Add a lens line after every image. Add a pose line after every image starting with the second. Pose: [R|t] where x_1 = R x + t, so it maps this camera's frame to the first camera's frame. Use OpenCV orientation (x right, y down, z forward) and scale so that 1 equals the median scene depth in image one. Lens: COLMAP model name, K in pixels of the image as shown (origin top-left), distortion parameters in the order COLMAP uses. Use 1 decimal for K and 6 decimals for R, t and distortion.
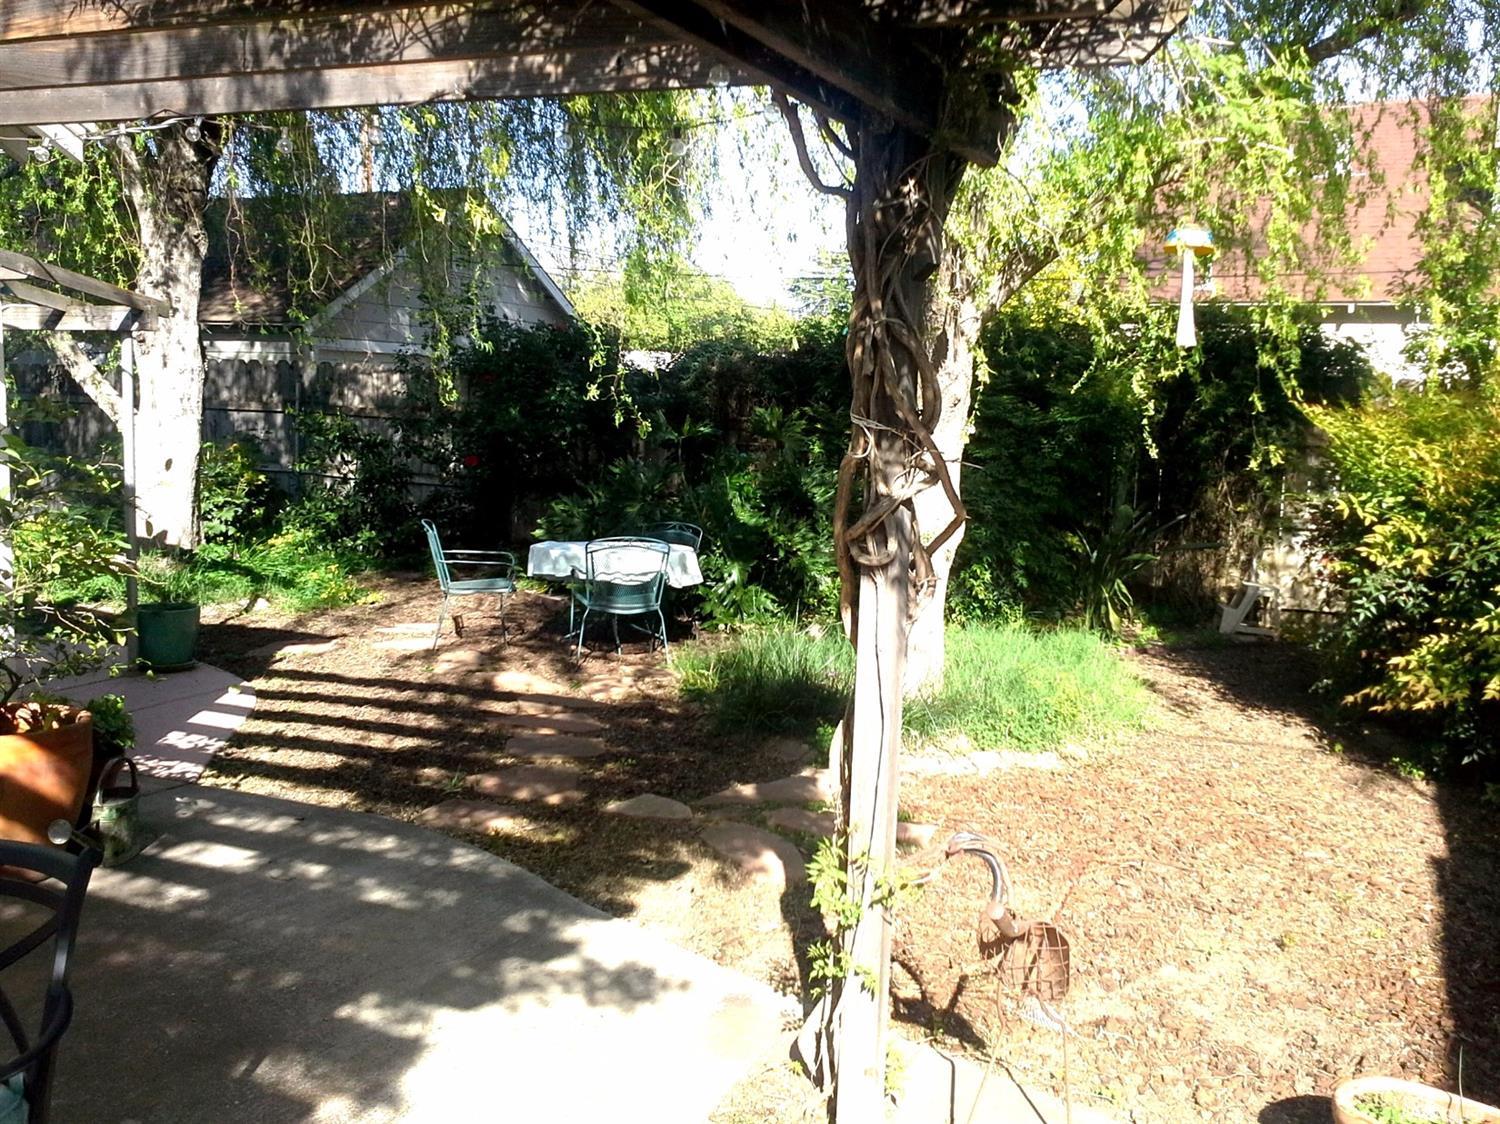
lens RADIAL K [[1388.9, 0, 745.0], [0, 1388.9, 596.0], [0, 0, 1]] dist [0.071742, -0.156123]
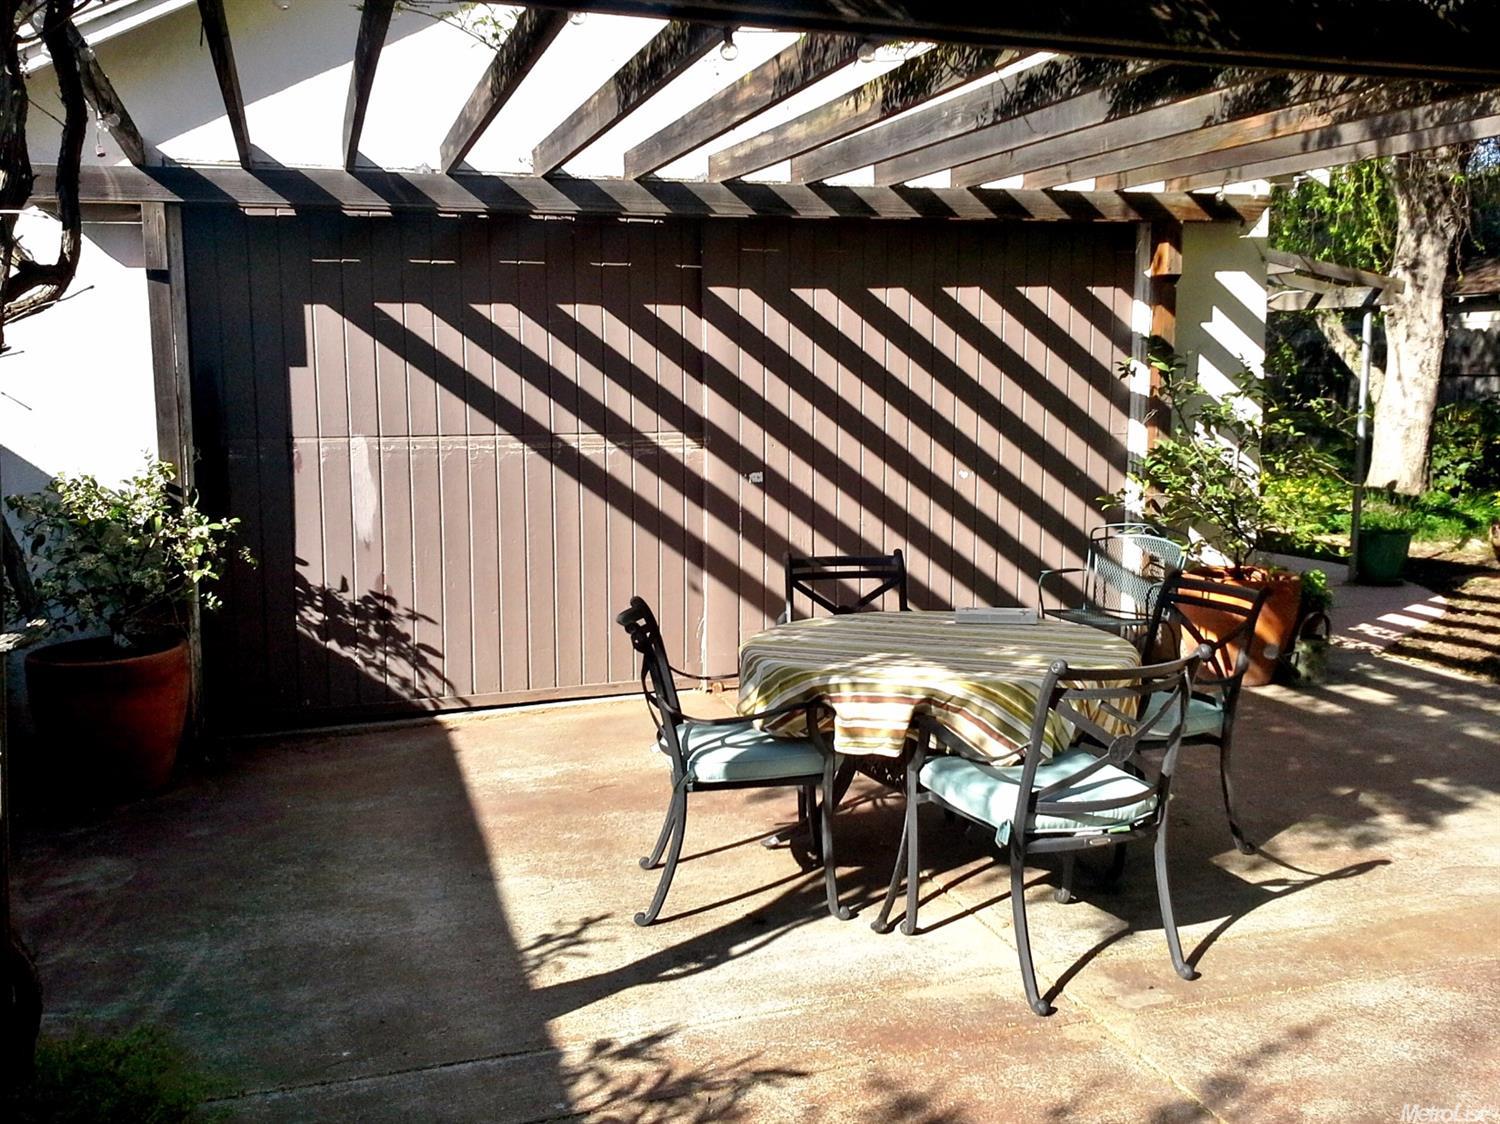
lens RADIAL K [[1388.9, 0, 745.0], [0, 1388.9, 596.0], [0, 0, 1]] dist [0.071742, -0.156123]
pose [[0.651748, 0.101335, -0.751635, 0.143299], [-0.089443, 0.994388, 0.056506, 0.041093], [0.753143, 0.030401, 0.657154, -0.206674]]
